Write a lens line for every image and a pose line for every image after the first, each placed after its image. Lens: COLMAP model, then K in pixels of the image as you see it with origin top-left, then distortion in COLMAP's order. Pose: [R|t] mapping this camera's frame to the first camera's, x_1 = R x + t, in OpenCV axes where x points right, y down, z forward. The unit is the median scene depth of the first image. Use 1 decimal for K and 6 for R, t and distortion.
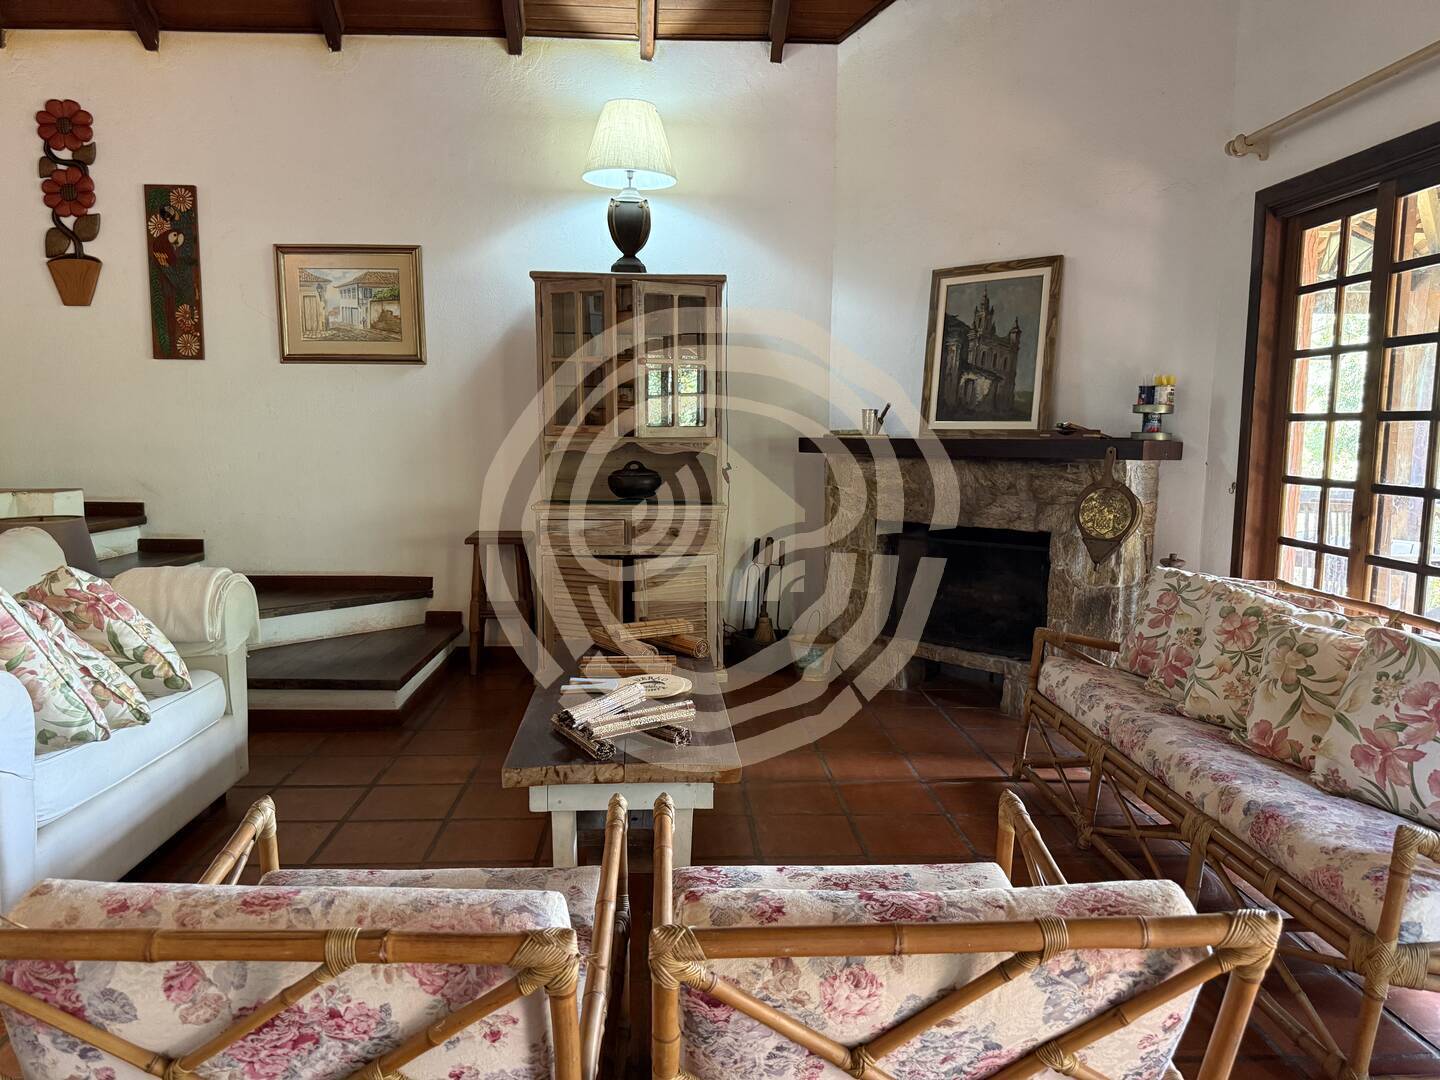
lens RADIAL K [[1026.3, 0, 708.4], [0, 1026.3, 547.3], [0, 0, 1]] dist [0.036377, -0.041694]
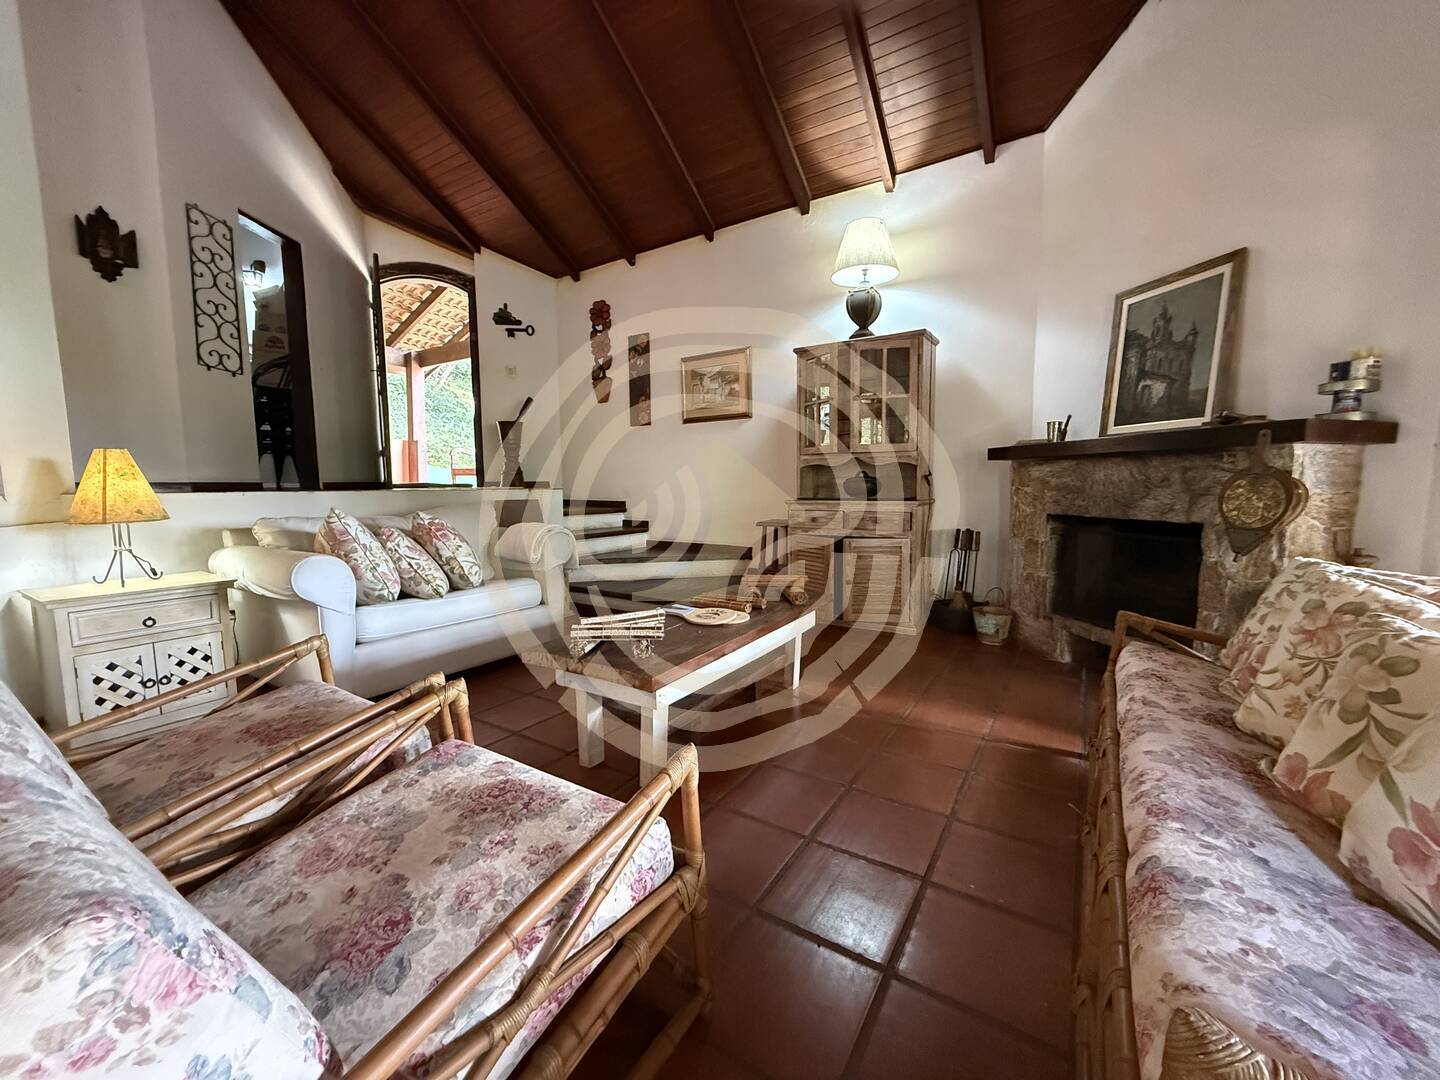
lens RADIAL K [[573.5, 0, 720.4], [0, 573.5, 539.0], [0, 0, 1]] dist [-0.000985, 0.000327]
pose [[0.811436, 0.041361, -0.582976, 0.271004], [-0.051817, 0.998656, -0.001271, 0.024860], [0.582140, 0.031239, 0.812488, 0.272528]]
